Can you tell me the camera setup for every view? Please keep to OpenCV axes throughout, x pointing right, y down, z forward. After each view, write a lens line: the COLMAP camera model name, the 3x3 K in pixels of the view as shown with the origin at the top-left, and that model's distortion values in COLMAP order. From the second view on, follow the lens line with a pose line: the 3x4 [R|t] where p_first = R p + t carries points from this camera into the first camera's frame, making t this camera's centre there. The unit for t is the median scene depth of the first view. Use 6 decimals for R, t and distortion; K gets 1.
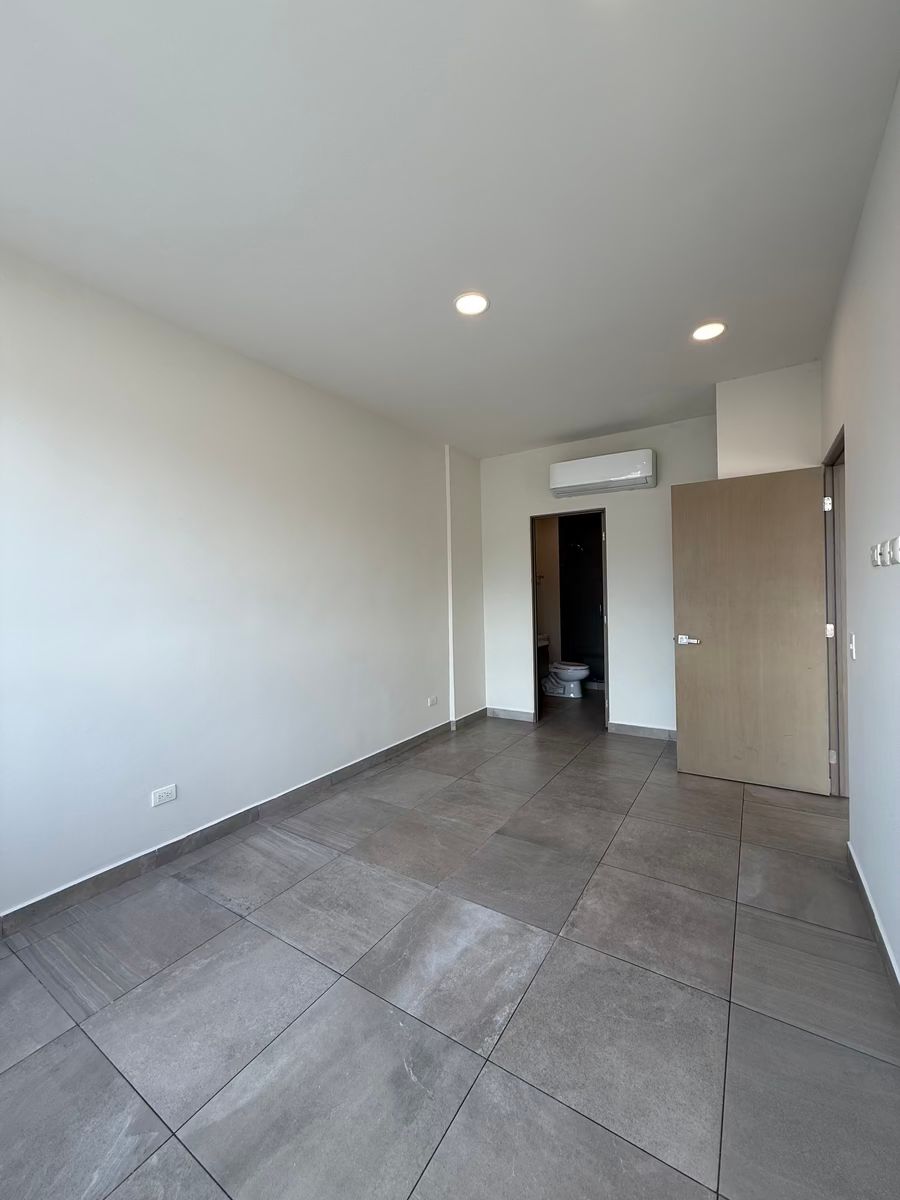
lens RADIAL K [[477.6, 0, 459.7], [0, 477.6, 597.1], [0, 0, 1]] dist [0.000480, 0.000523]
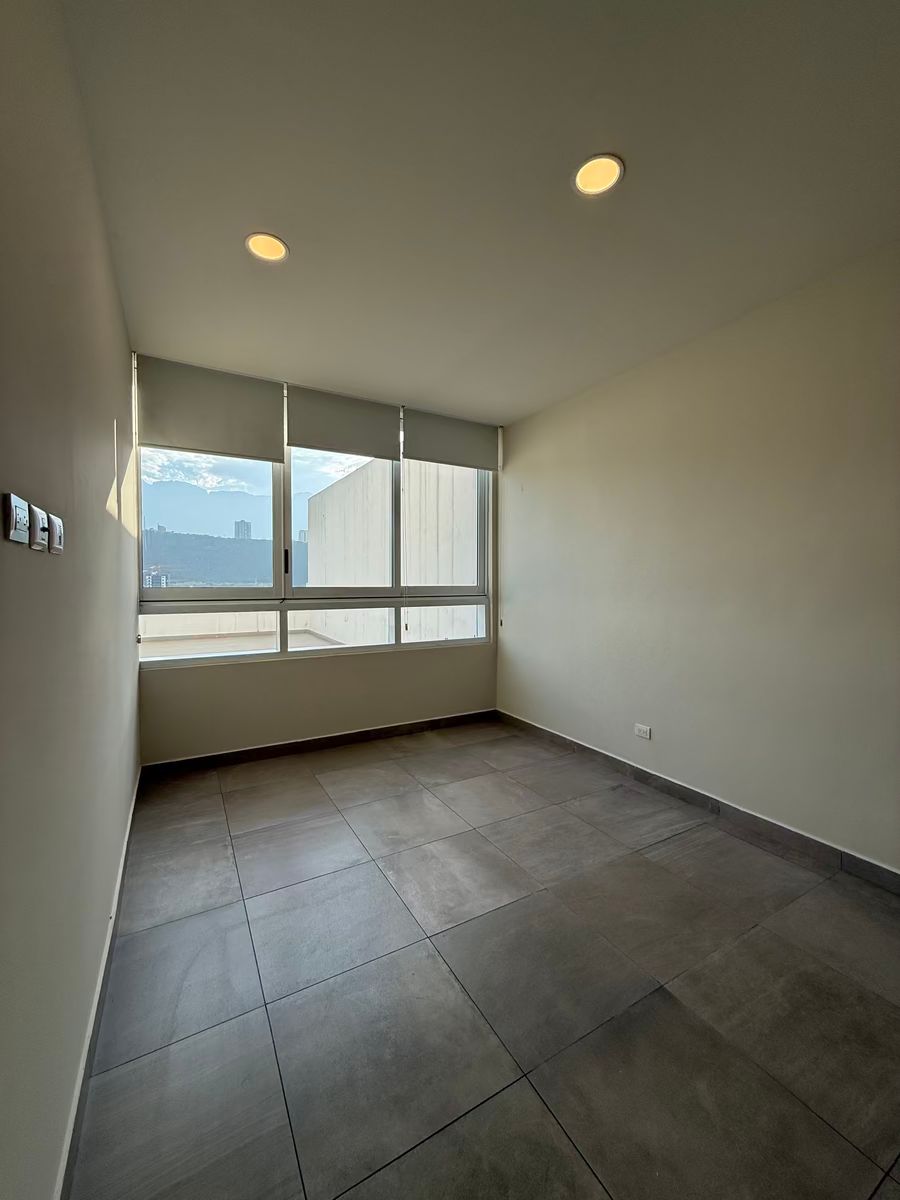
lens RADIAL K [[477.6, 0, 454.4], [0, 477.6, 593.8], [0, 0, 1]] dist [0.000480, 0.000523]
pose [[-0.467040, 0.044161, -0.883133, 0.816517], [0.000180, 0.998757, 0.049848, -0.036338], [0.884236, 0.023122, -0.466467, 1.197999]]
